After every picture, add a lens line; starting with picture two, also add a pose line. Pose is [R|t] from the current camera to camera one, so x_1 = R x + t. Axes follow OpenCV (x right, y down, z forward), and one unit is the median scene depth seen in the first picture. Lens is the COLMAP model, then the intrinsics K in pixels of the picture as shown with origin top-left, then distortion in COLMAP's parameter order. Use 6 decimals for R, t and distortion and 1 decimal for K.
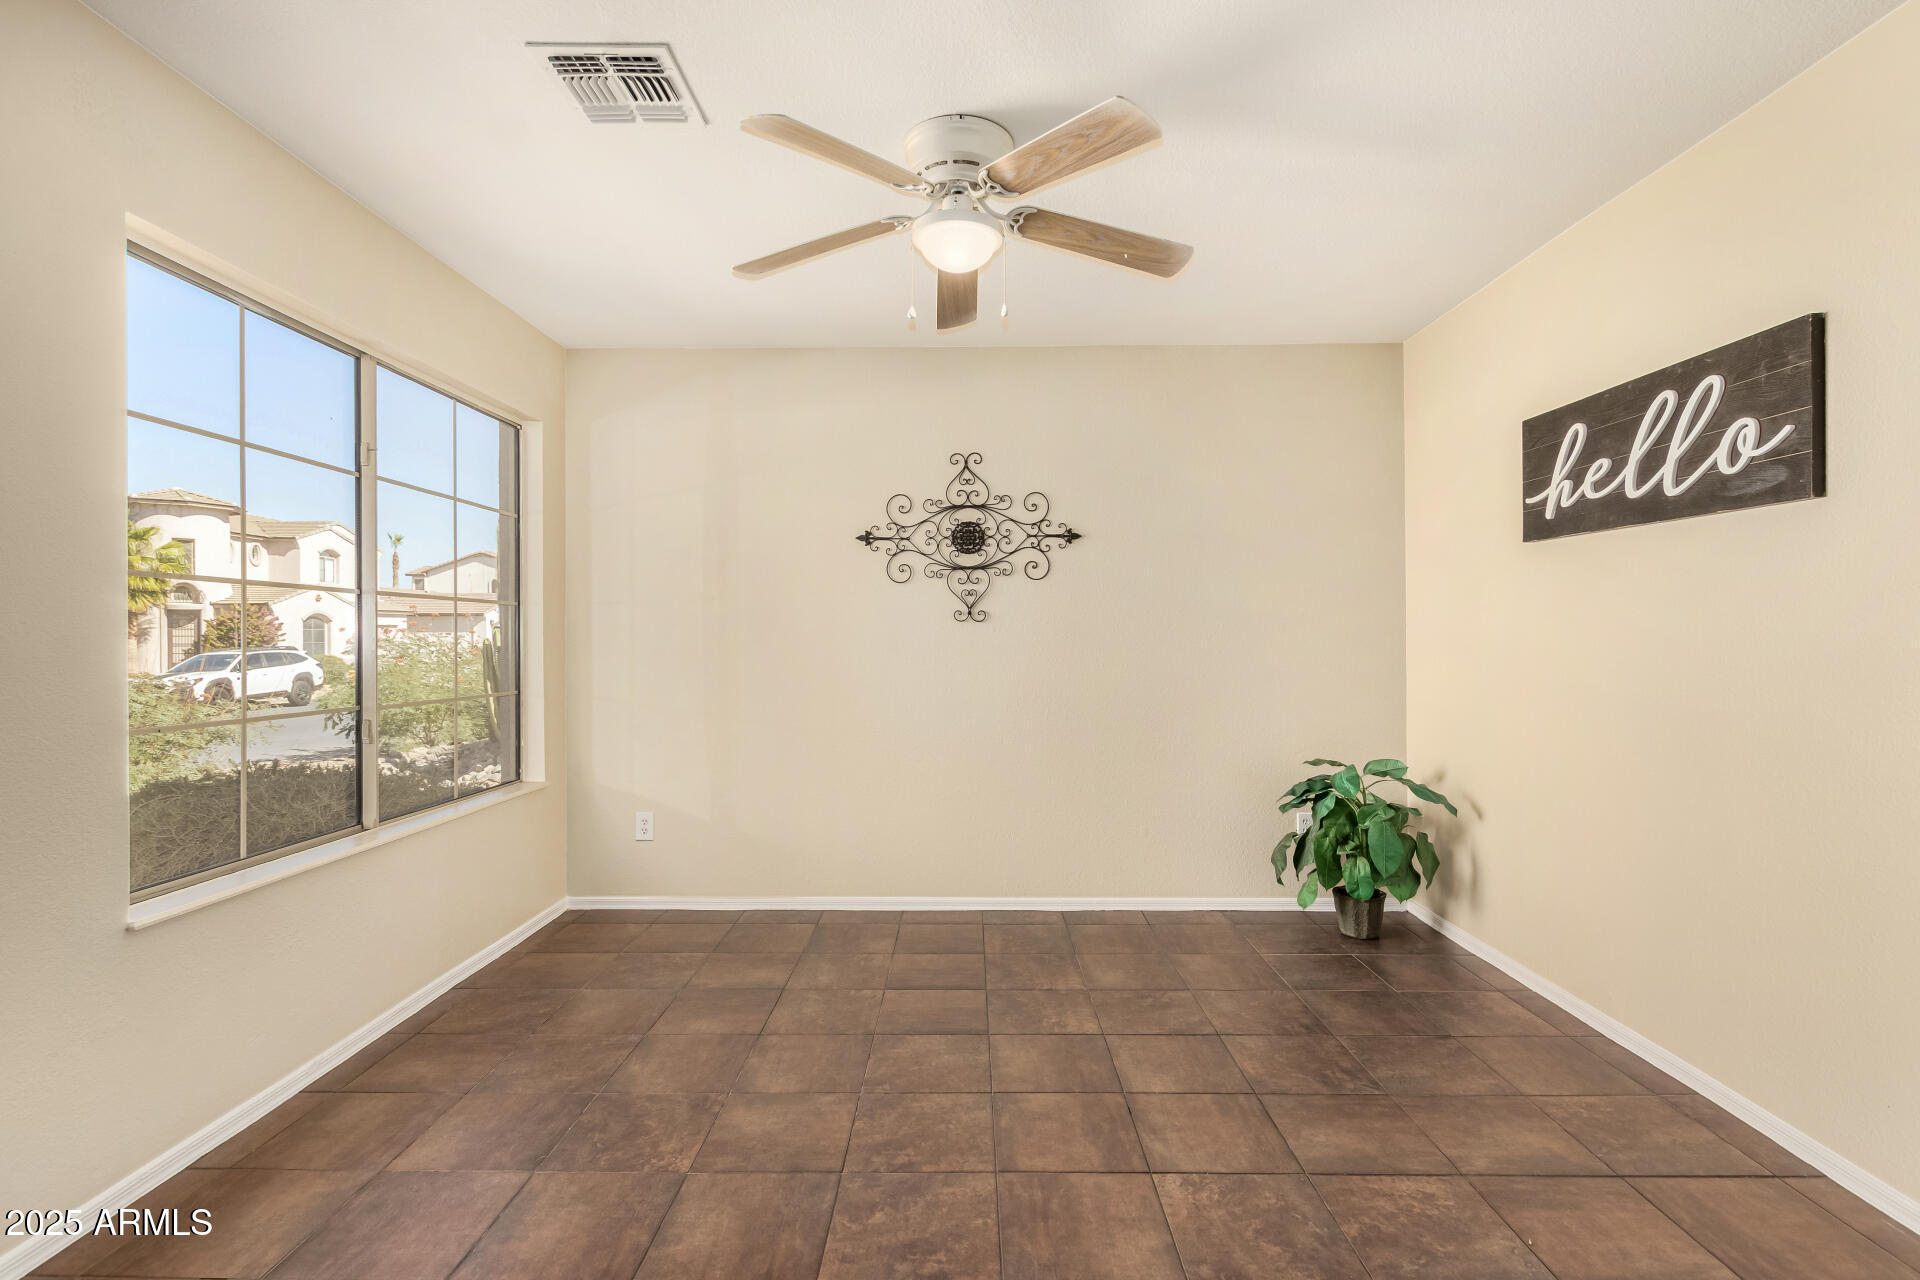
lens RADIAL K [[901.0, 0, 957.8], [0, 901.0, 640.3], [0, 0, 1]] dist [0.003743, -0.000626]
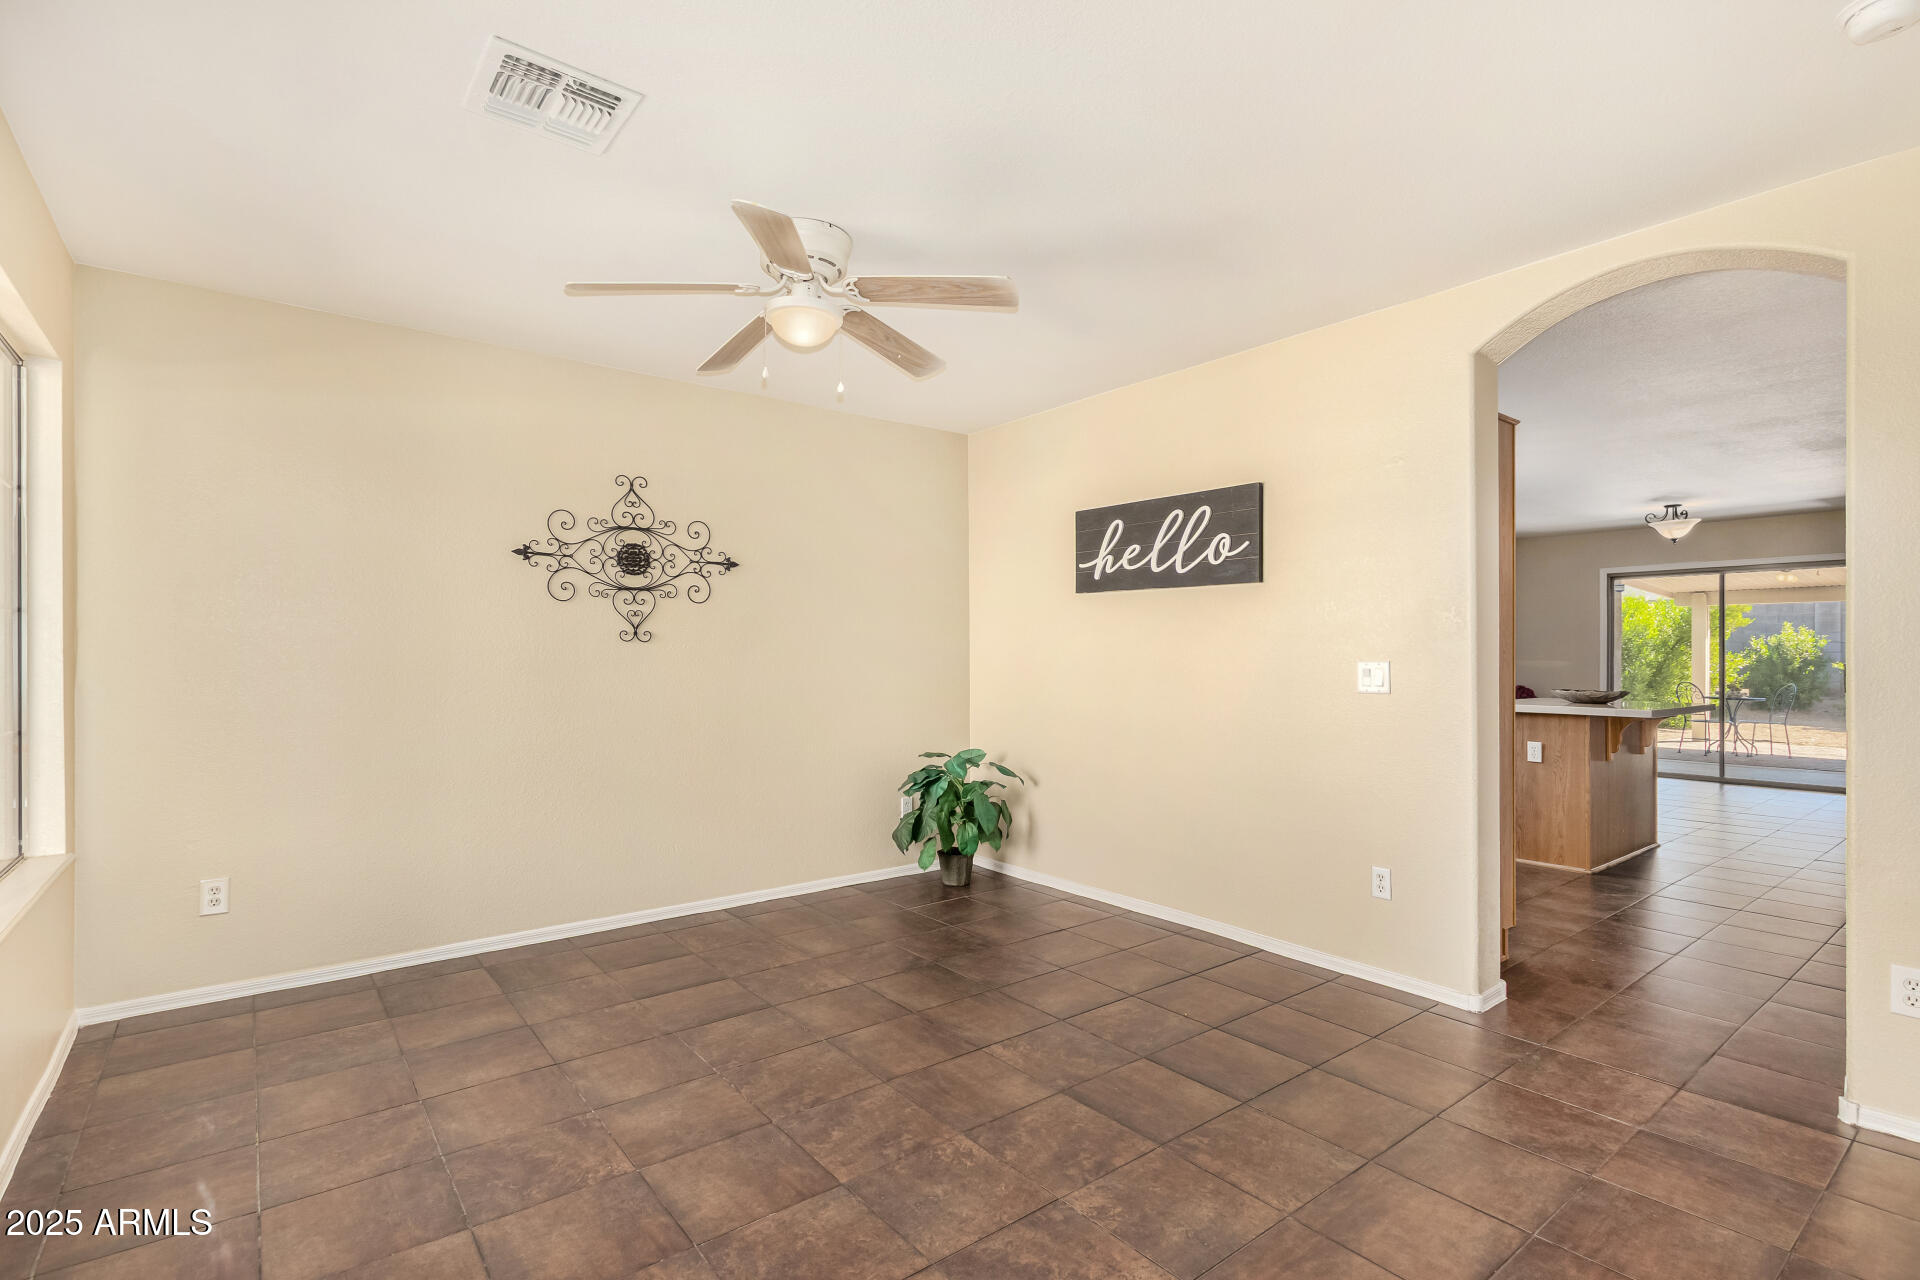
lens RADIAL K [[901.0, 0, 963.7], [0, 901.0, 658.1], [0, 0, 1]] dist [0.003743, -0.000626]
pose [[0.779246, 0.000507, 0.626718, -0.495049], [0.000585, 0.999999, -0.001536, -0.000688], [-0.626718, 0.001563, 0.779244, -0.039172]]
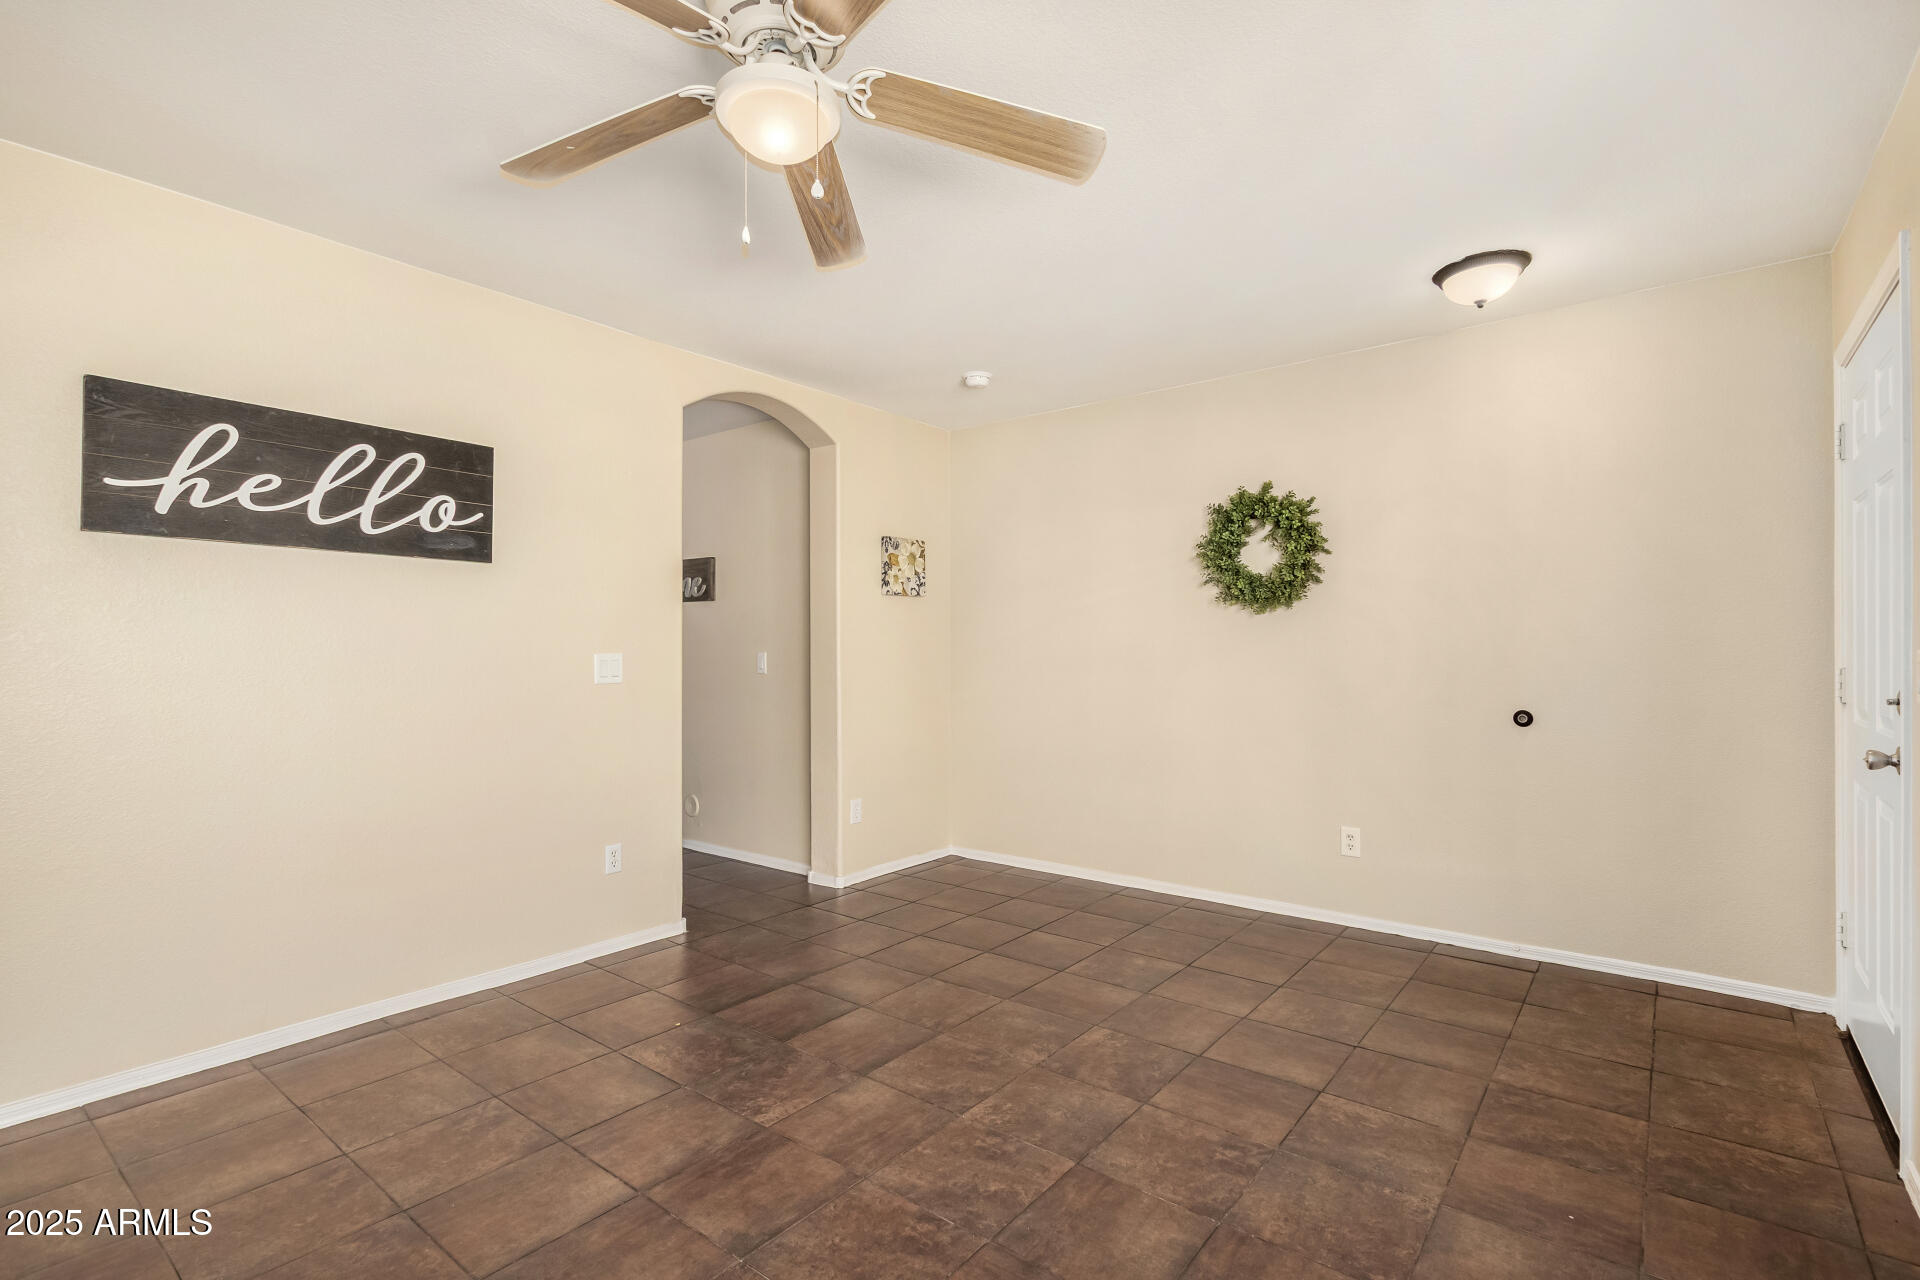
lens RADIAL K [[901.0, 0, 957.6], [0, 901.0, 646.4], [0, 0, 1]] dist [0.003743, -0.000626]
pose [[-0.792000, 0.005616, 0.610496, -0.492977], [0.005893, 0.999981, -0.001555, -0.003123], [-0.610493, 0.002366, -0.792018, 1.296194]]
